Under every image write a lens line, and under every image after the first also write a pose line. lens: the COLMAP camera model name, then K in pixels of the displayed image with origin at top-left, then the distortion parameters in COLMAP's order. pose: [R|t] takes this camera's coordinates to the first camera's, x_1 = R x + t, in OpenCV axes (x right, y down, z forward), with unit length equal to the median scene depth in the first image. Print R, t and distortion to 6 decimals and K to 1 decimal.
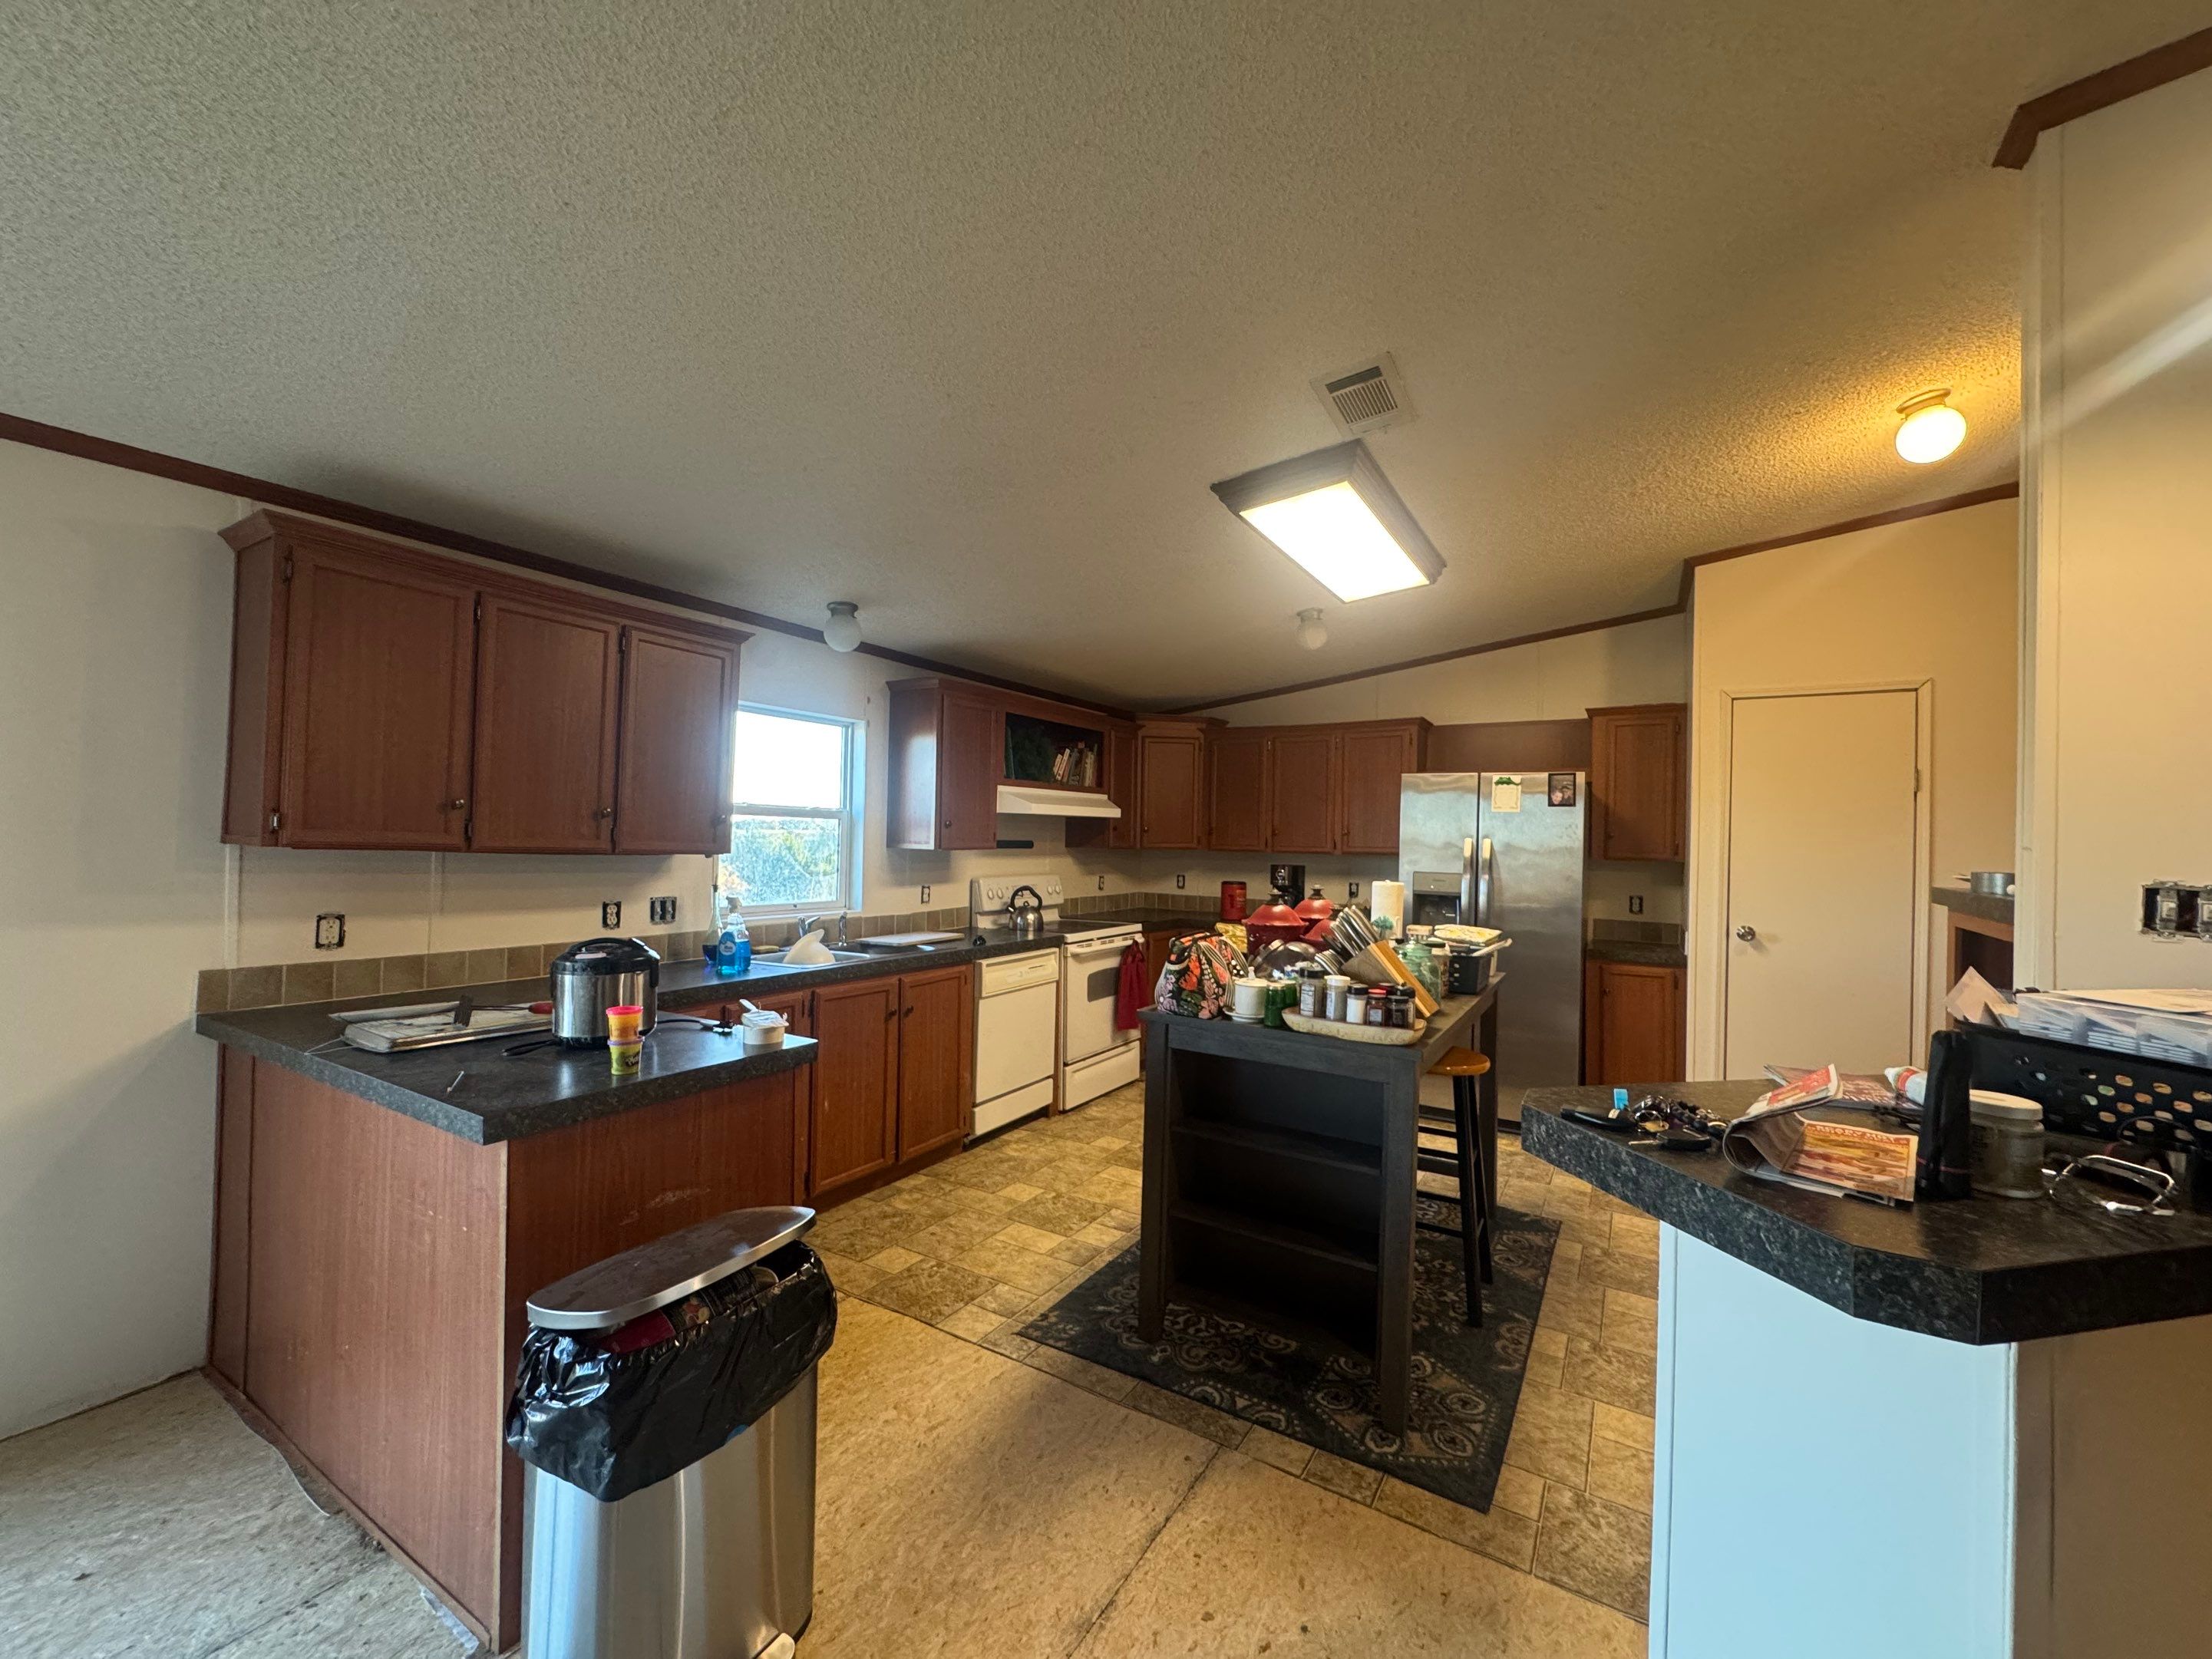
lens RADIAL K [[908.6, 0, 1108.1], [0, 908.6, 820.4], [0, 0, 1]] dist [-0.000727, 0.001109]
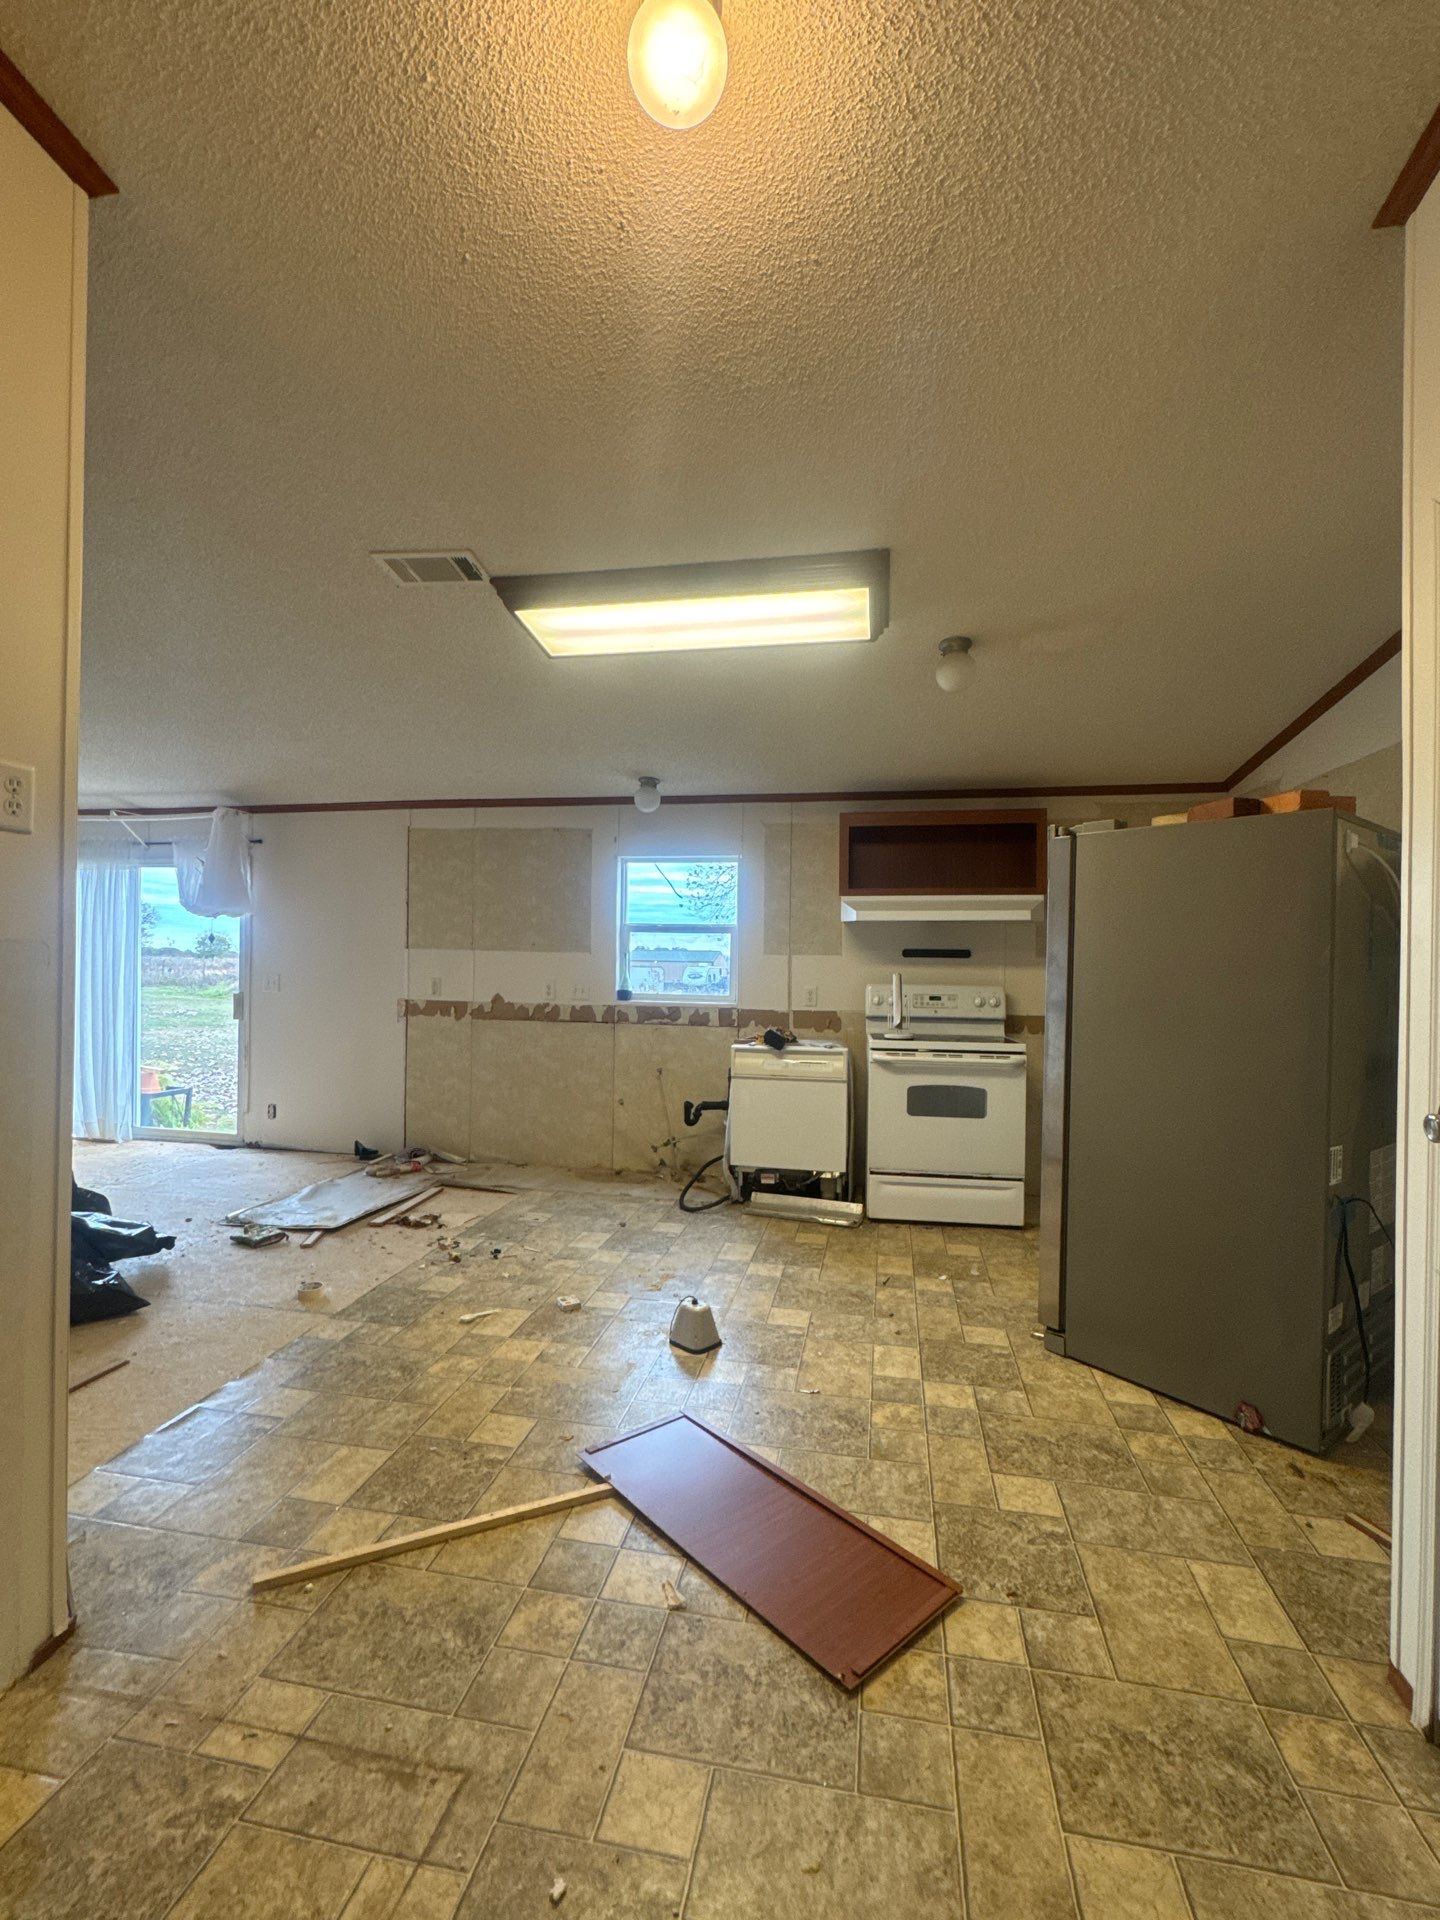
lens RADIAL K [[881.6, 0, 709.3], [0, 881.6, 958.3], [0, 0, 1]] dist [-0.001259, 0.000270]
pose [[0.324782, -0.019016, -0.945598, 1.140493], [0.009600, 0.999813, -0.016809, 0.071055], [0.945740, -0.003618, 0.324904, 0.719895]]
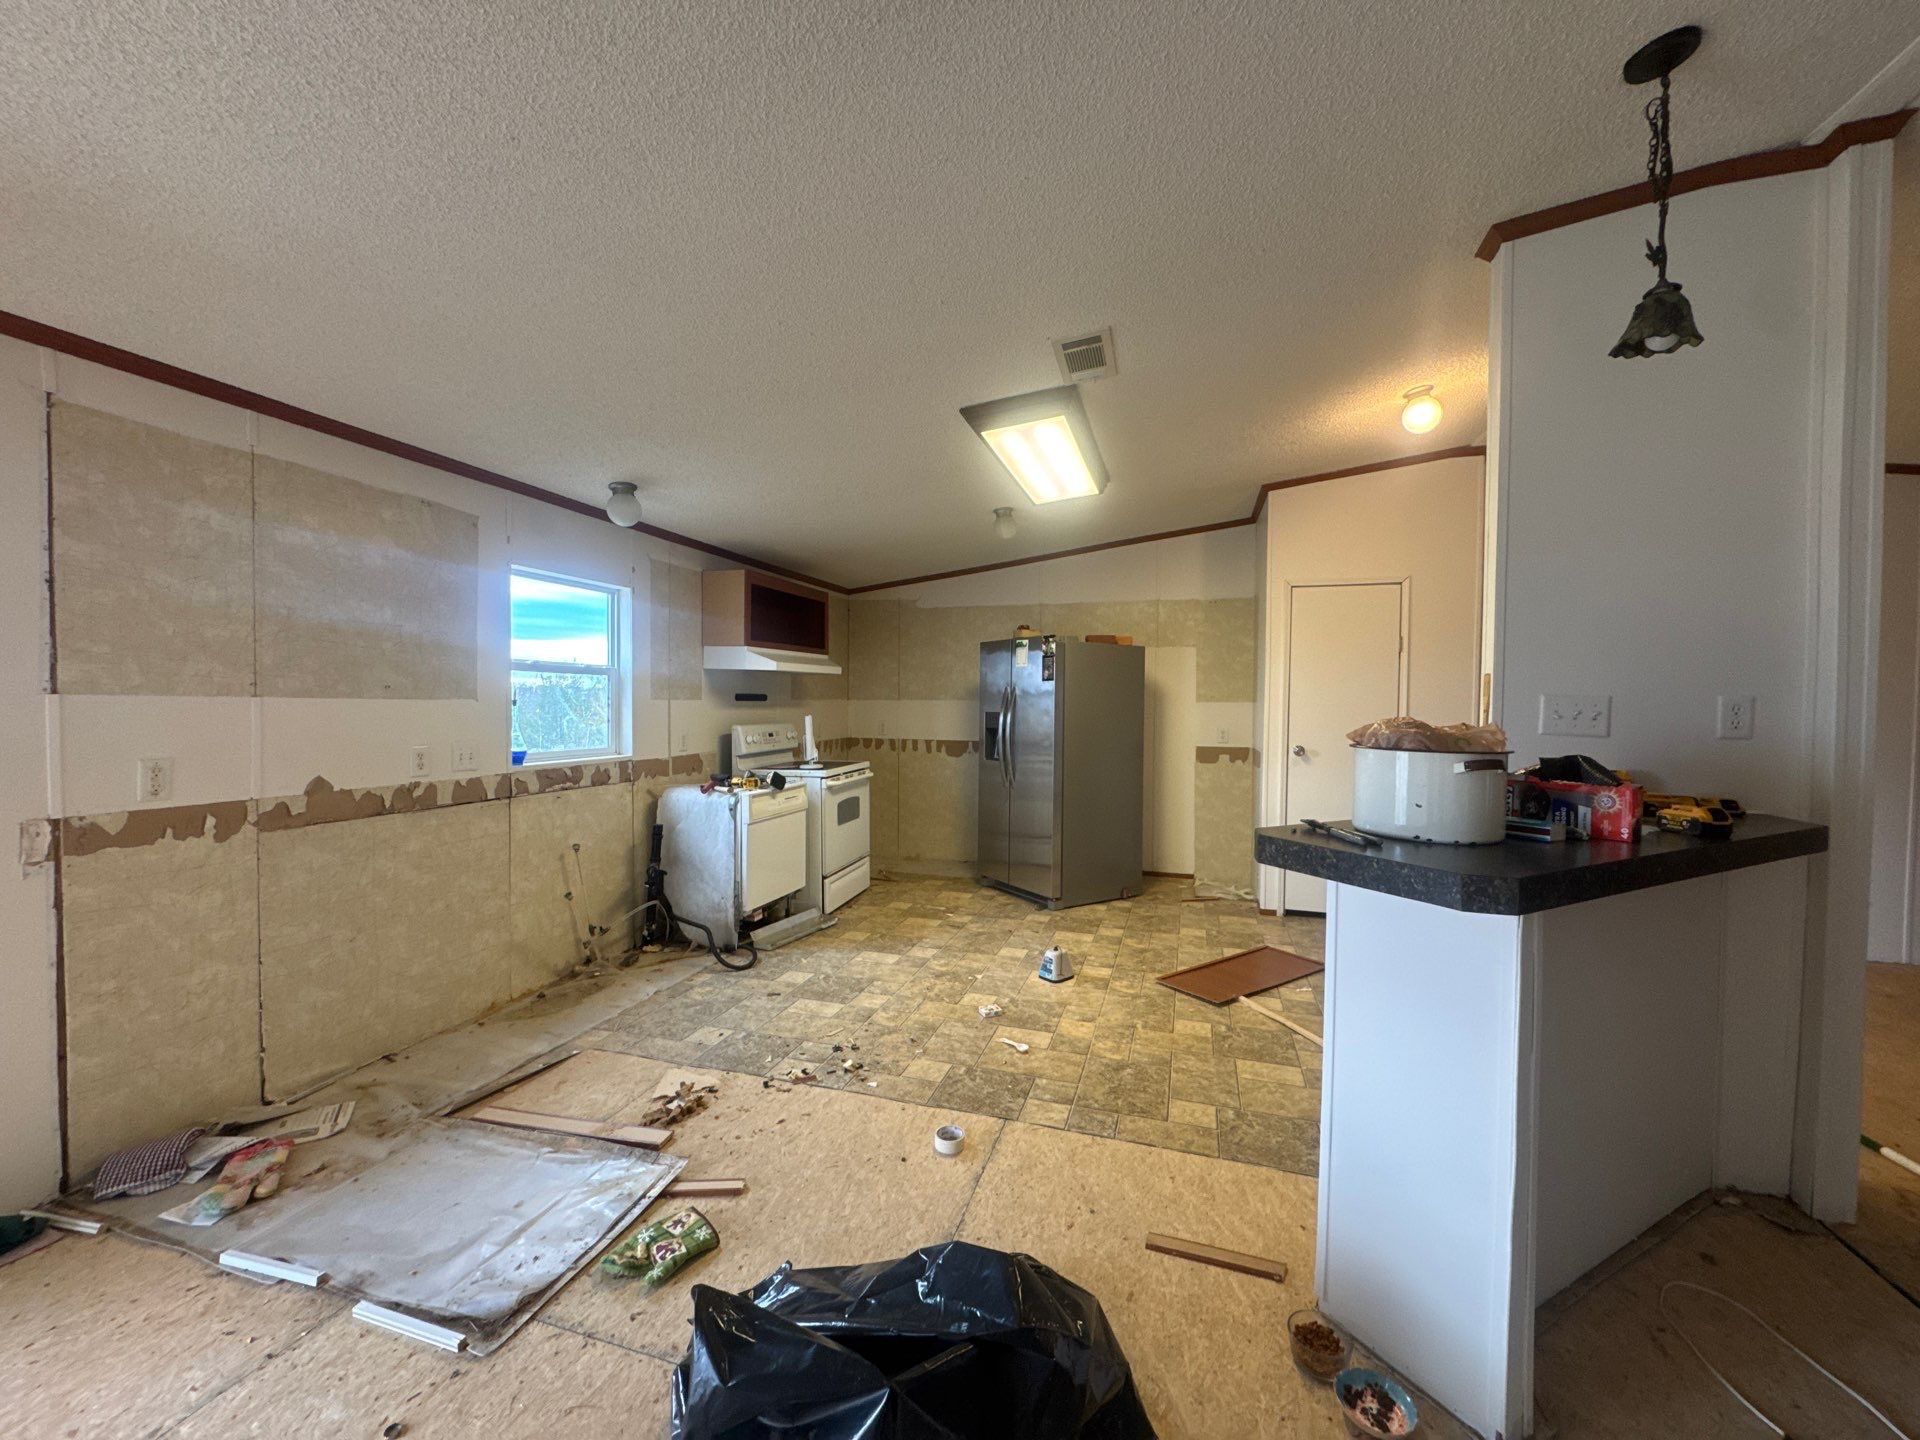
lens RADIAL K [[788.7, 0, 964.0], [0, 788.7, 713.8], [0, 0, 1]] dist [-0.000727, 0.001109]
pose [[0.966270, -0.018544, 0.256864, -0.154502], [0.008658, 0.999179, 0.039567, 0.014379], [-0.257387, -0.036008, 0.965637, -0.080523]]
